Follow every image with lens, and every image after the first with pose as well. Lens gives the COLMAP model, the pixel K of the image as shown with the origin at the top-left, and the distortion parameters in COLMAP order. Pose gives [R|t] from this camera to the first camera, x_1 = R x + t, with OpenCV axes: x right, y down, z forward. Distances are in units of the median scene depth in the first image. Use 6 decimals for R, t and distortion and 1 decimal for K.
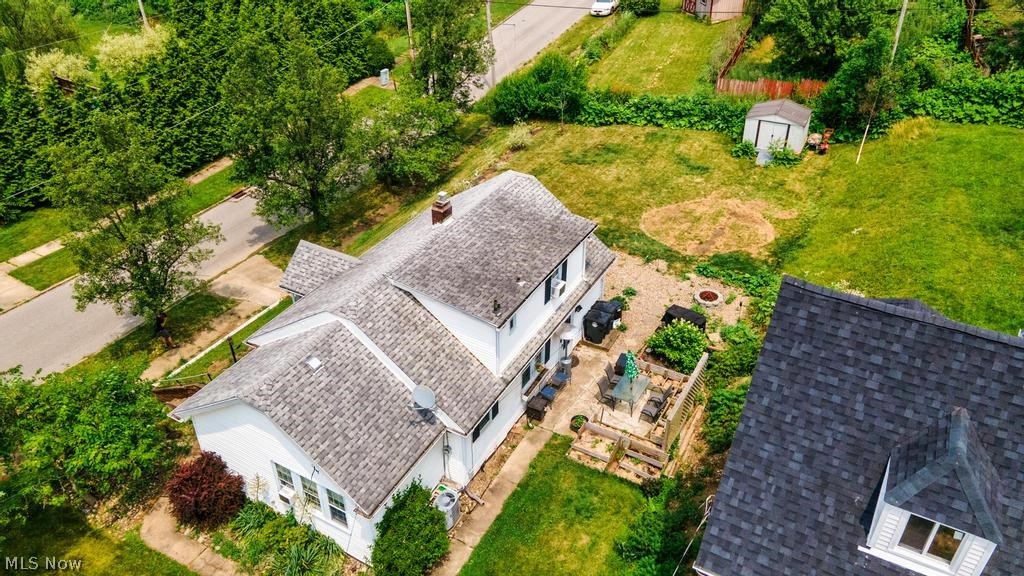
lens RADIAL K [[752.8, 0, 507.2], [0, 752.8, 283.2], [0, 0, 1]] dist [0.027497, 0.041154]
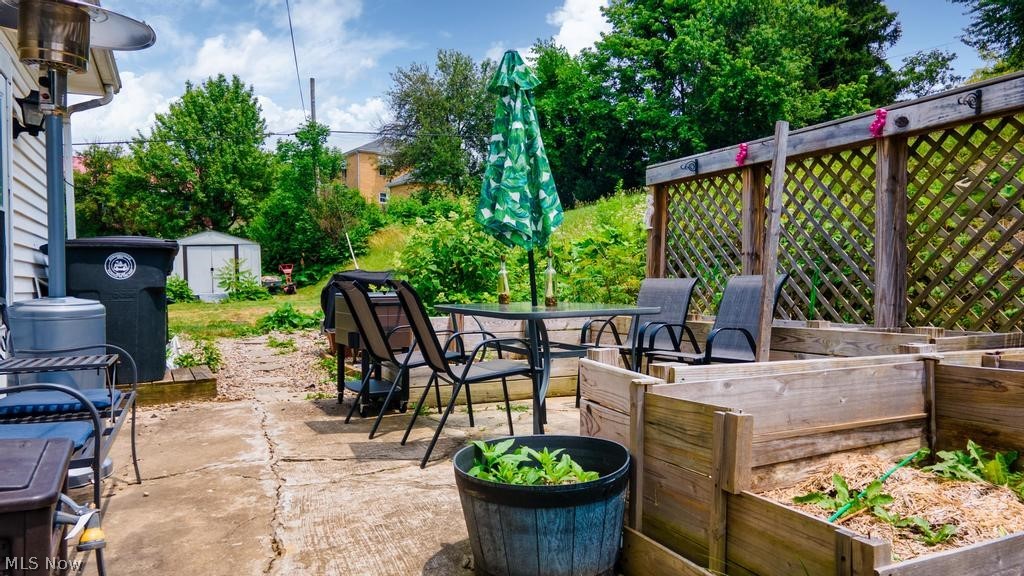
lens RADIAL K [[752.8, 0, 507.2], [0, 752.8, 283.2], [0, 0, 1]] dist [0.027497, 0.041154]
pose [[0.595080, -0.016132, 0.803505, 0.012116], [0.463178, 0.823936, -0.326490, 0.143441], [-0.656769, 0.566453, 0.497780, 0.682507]]
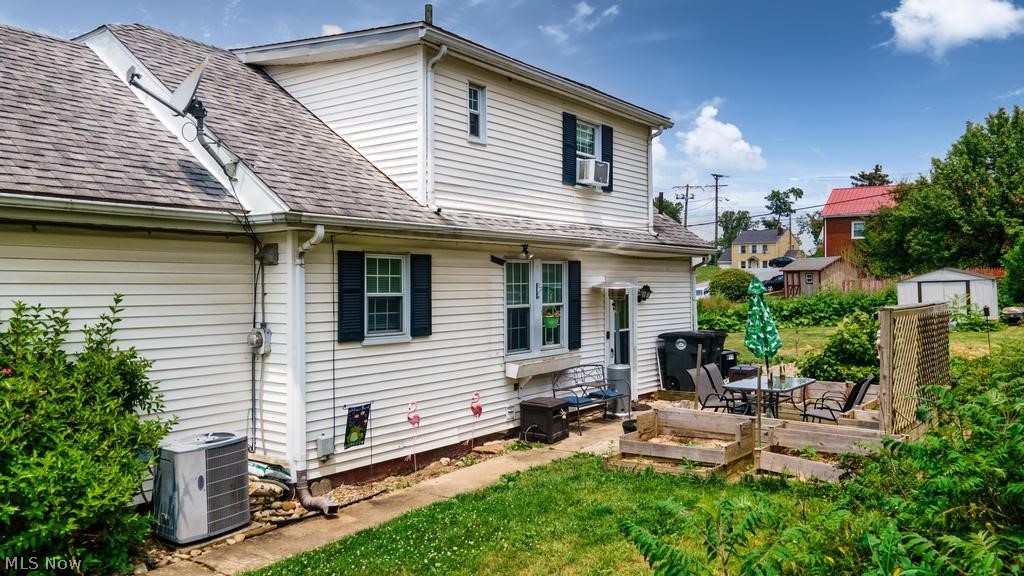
lens RADIAL K [[752.8, 0, 507.2], [0, 752.8, 283.2], [0, 0, 1]] dist [0.027497, 0.041154]
pose [[0.990996, -0.015135, -0.133030, 0.056959], [-0.062323, 0.827237, -0.558386, 0.254643], [0.118499, 0.561649, 0.818846, 0.452411]]
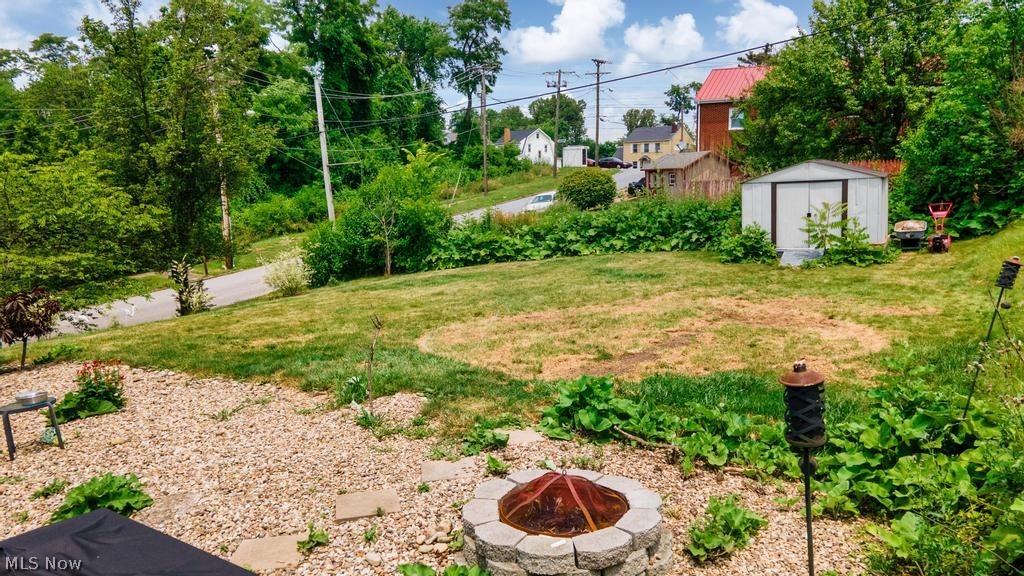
lens RADIAL K [[737.8, 0, 500.2], [0, 737.8, 287.4], [0, 0, 1]] dist [0.005886, 0.069772]
pose [[0.998827, -0.017326, -0.045225, 0.237005], [-0.004567, 0.895951, -0.444129, 0.038148], [0.048215, 0.443814, 0.894821, 0.774466]]
